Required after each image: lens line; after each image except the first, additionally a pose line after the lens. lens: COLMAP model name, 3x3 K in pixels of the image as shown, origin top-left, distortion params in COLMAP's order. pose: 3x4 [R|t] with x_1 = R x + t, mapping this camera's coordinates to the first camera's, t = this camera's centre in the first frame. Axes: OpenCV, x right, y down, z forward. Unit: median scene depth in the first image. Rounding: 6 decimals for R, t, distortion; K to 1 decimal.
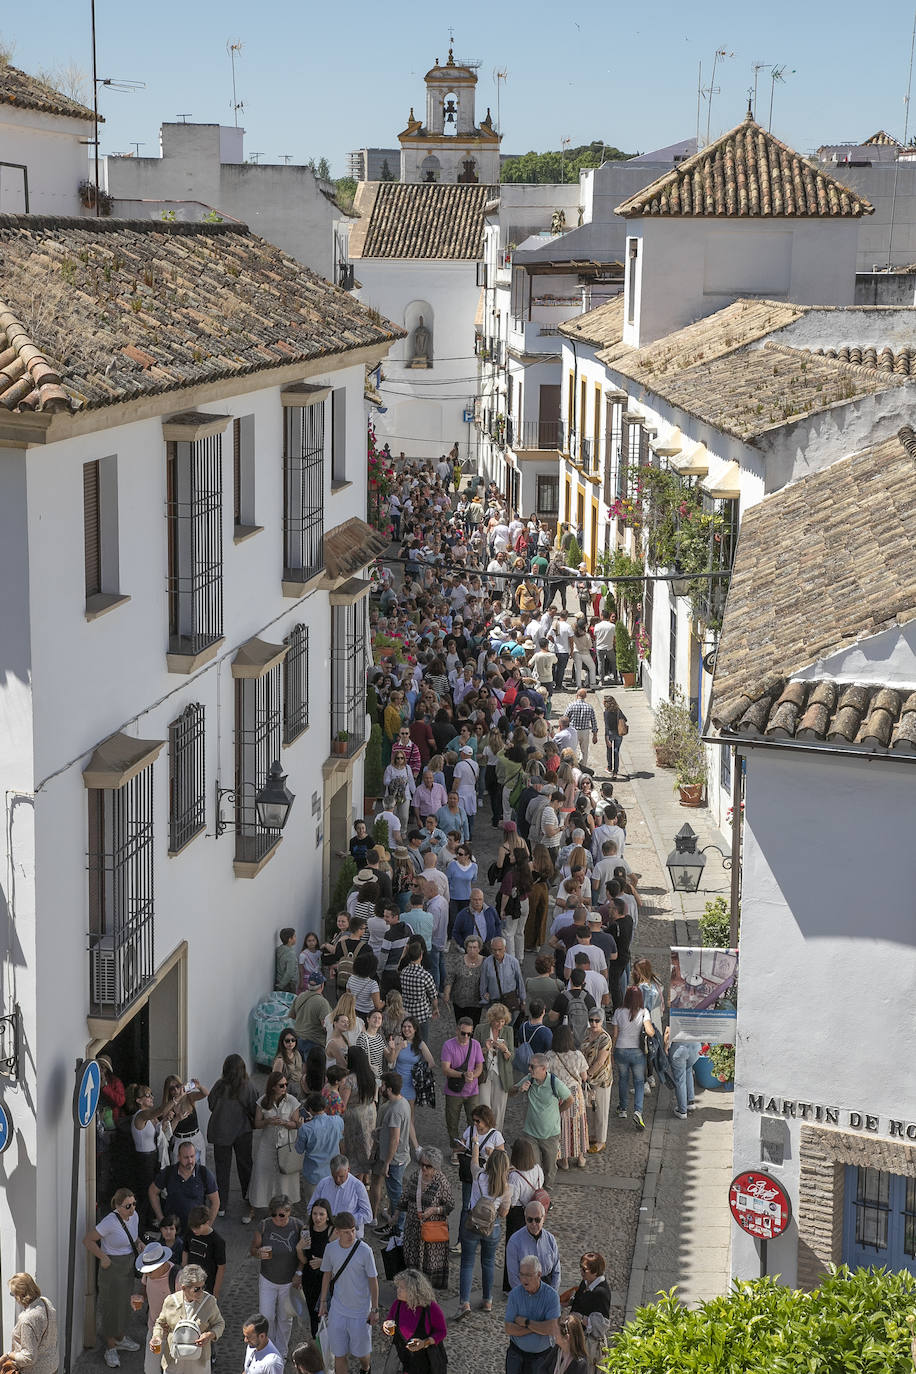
lens RADIAL K [[2457.3, 0, 458.0], [0, 2457.3, 687.0], [0, 0, 1]] dist [0.281595, -0.012829]
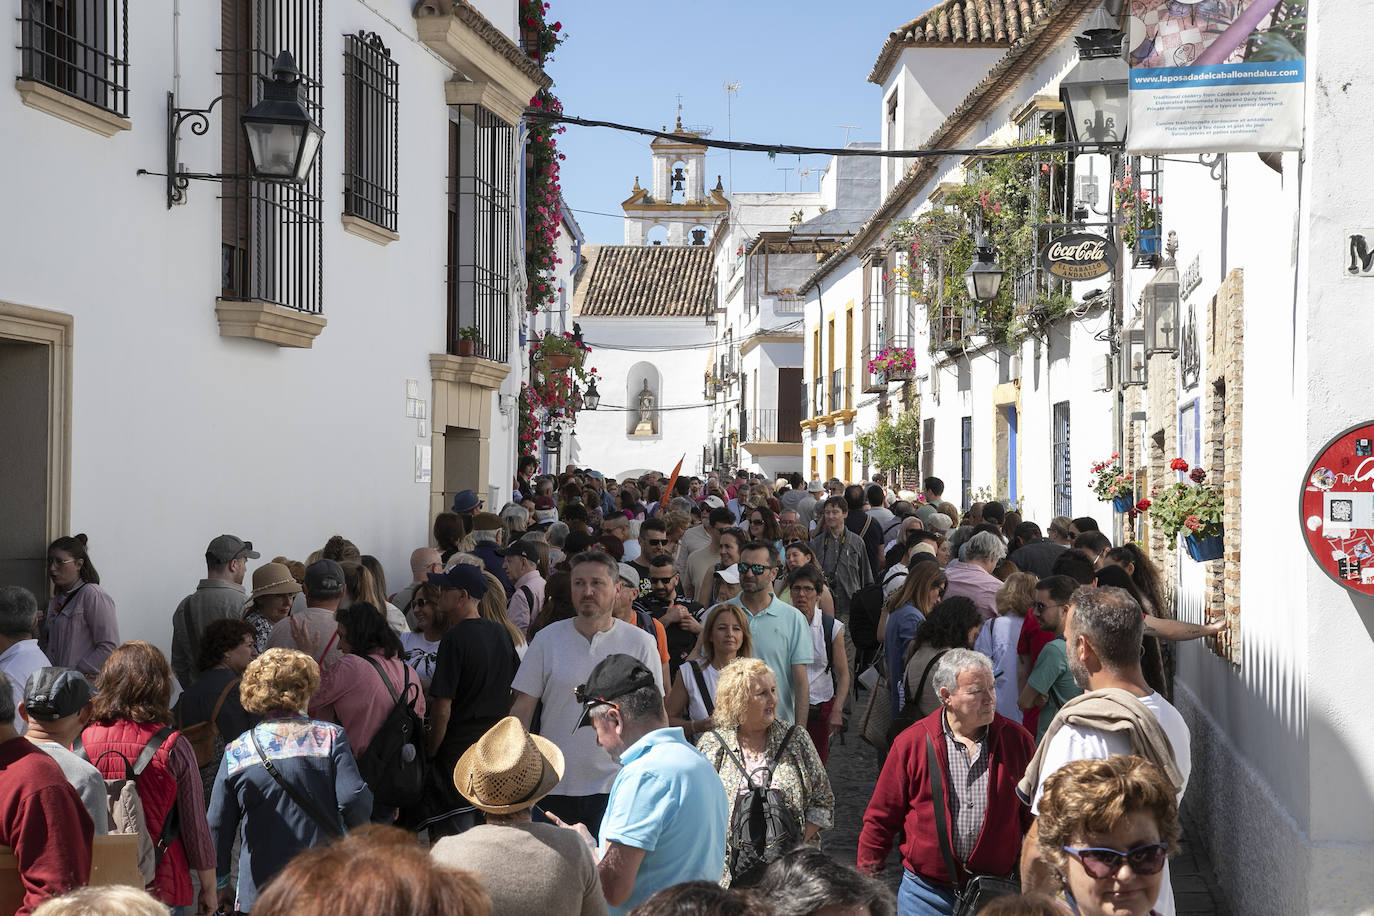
lens RADIAL K [[2457.3, 0, 687.0], [0, 2457.3, 458.0], [0, 0, 1]] dist [0.281595, -0.012829]
pose [[0.999992, -0.002144, -0.003488, 0.009421], [0.001416, 0.980438, -0.196823, 0.159556], [0.003842, 0.196816, 0.980433, 0.365876]]
